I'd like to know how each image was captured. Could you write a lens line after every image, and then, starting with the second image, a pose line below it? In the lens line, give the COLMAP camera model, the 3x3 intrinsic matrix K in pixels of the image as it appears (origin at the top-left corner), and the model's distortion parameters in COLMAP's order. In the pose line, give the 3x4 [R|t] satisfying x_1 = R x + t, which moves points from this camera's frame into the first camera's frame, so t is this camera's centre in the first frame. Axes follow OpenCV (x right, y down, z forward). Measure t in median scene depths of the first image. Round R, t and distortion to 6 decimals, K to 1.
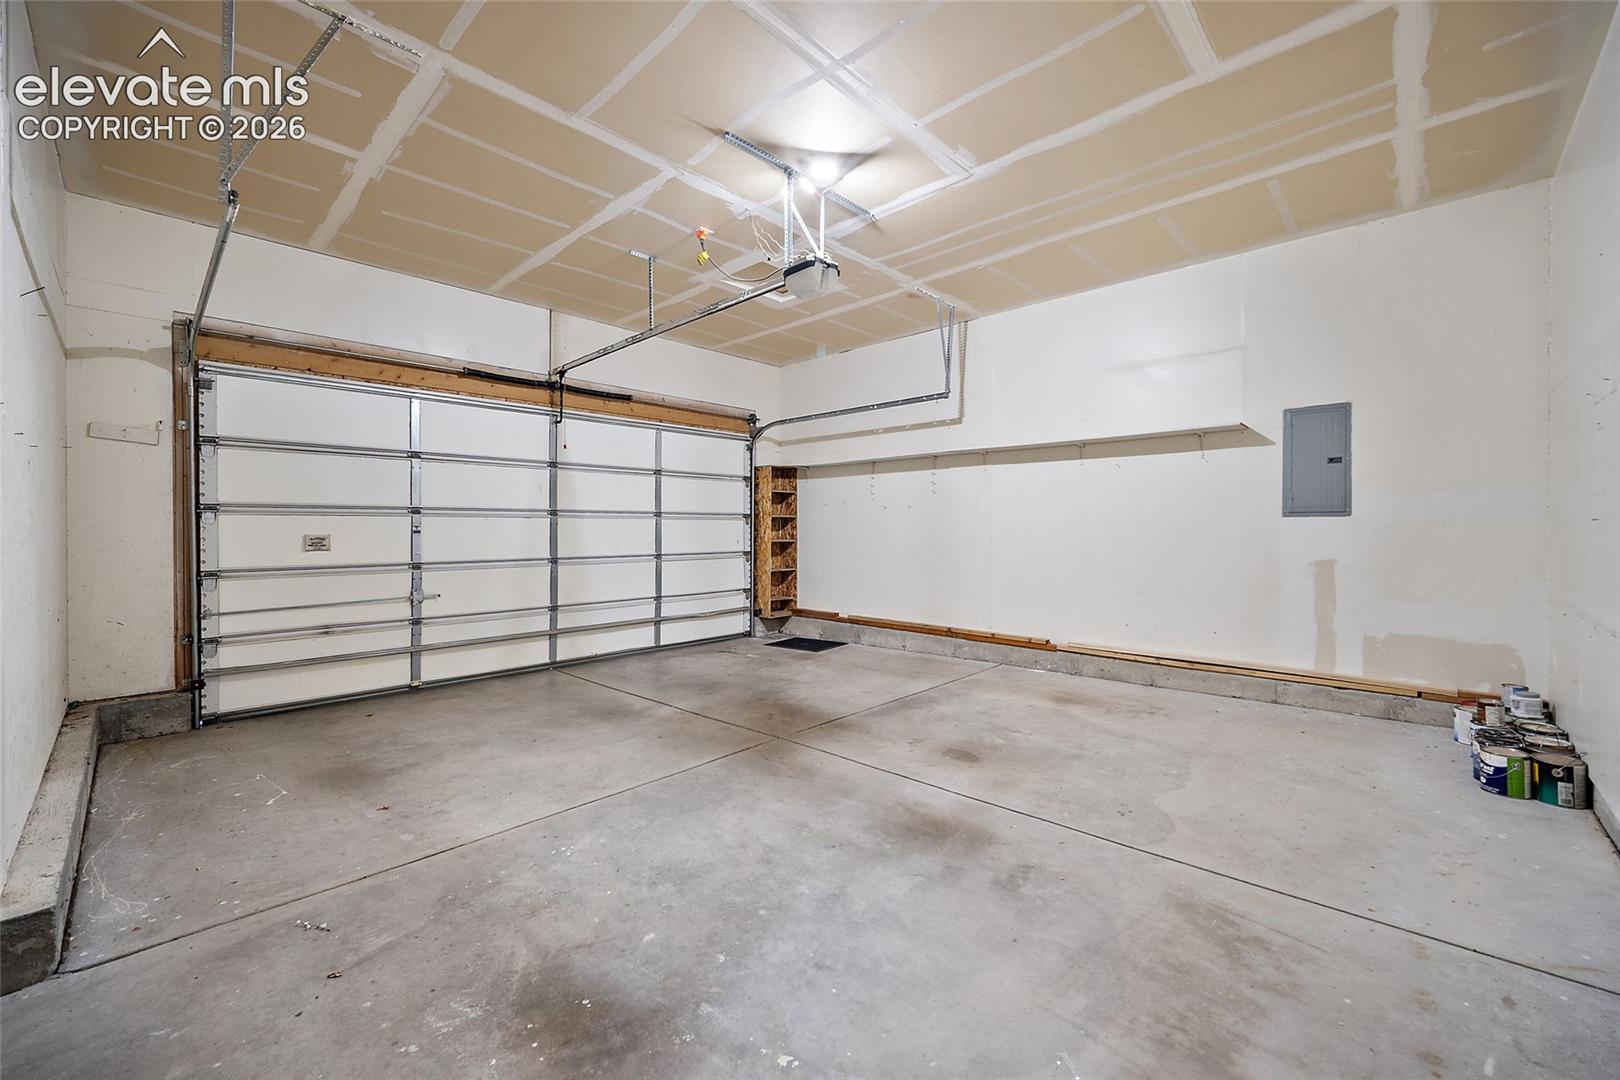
lens RADIAL K [[631.4, 0, 812.6], [0, 631.4, 536.5], [0, 0, 1]] dist [-0.005031, 0.000221]
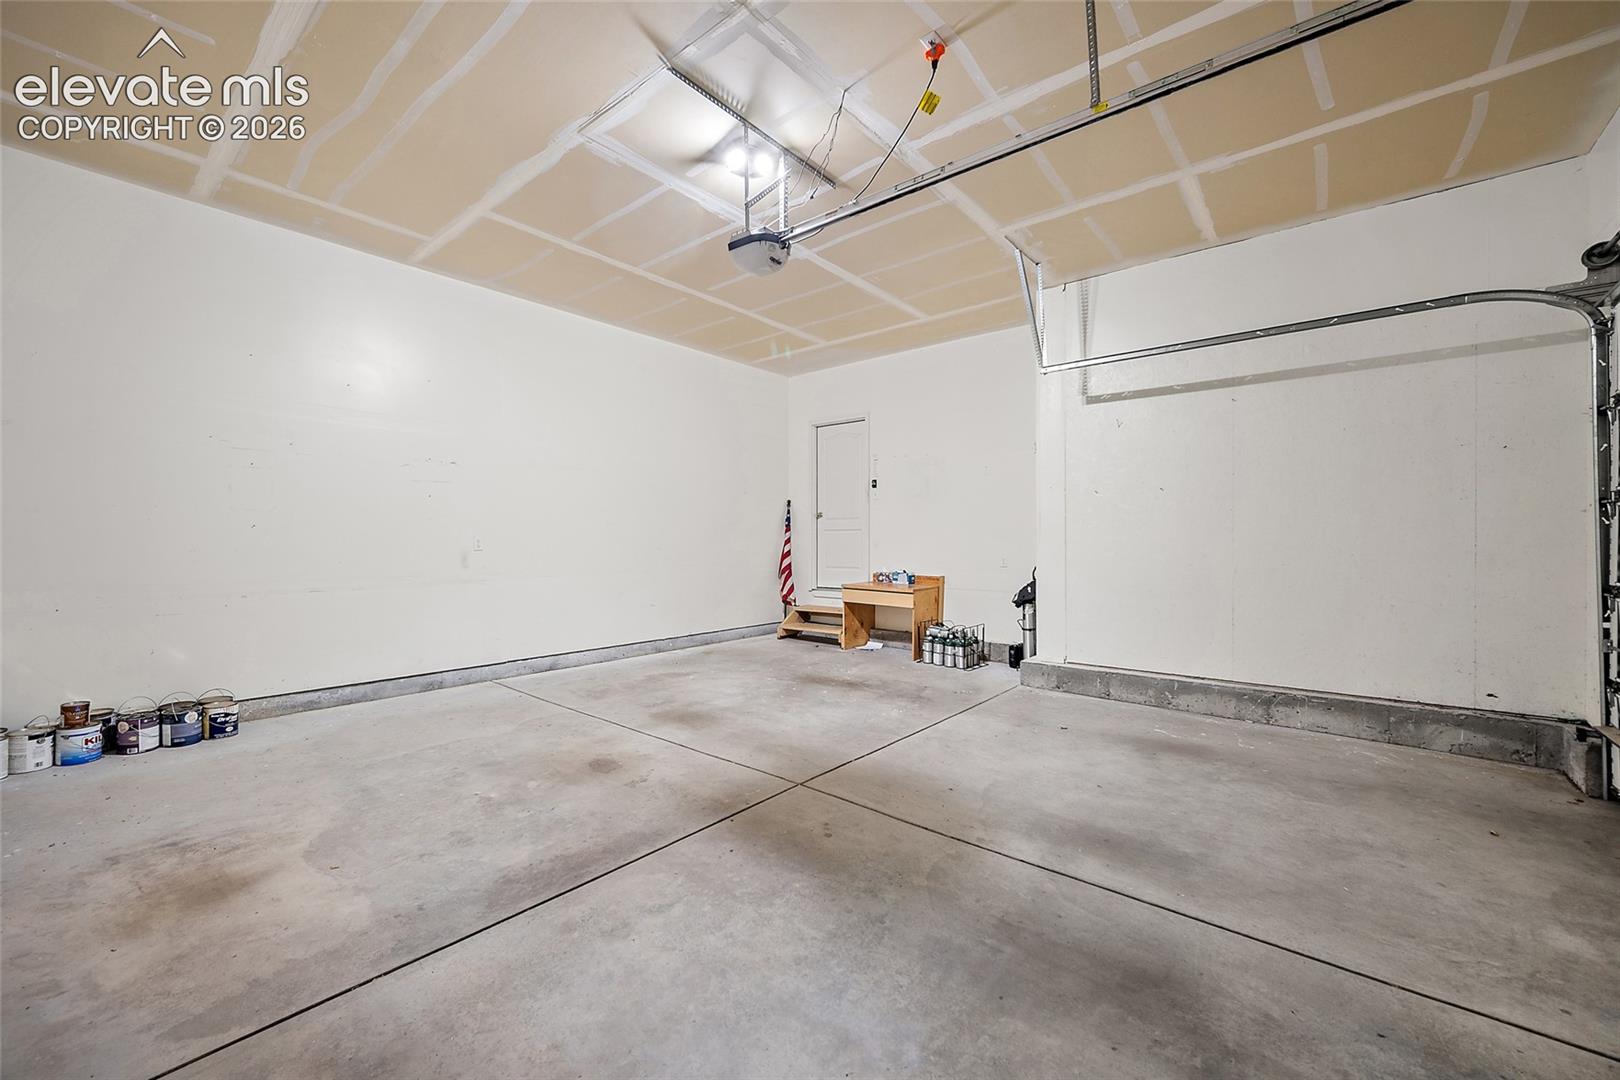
lens RADIAL K [[631.4, 0, 813.3], [0, 631.4, 533.3], [0, 0, 1]] dist [-0.005031, 0.000221]
pose [[-0.996867, 0.000490, -0.079099, -0.005508], [0.000398, 0.999999, 0.001173, -0.006831], [0.079099, 0.001138, -0.996866, 1.888985]]
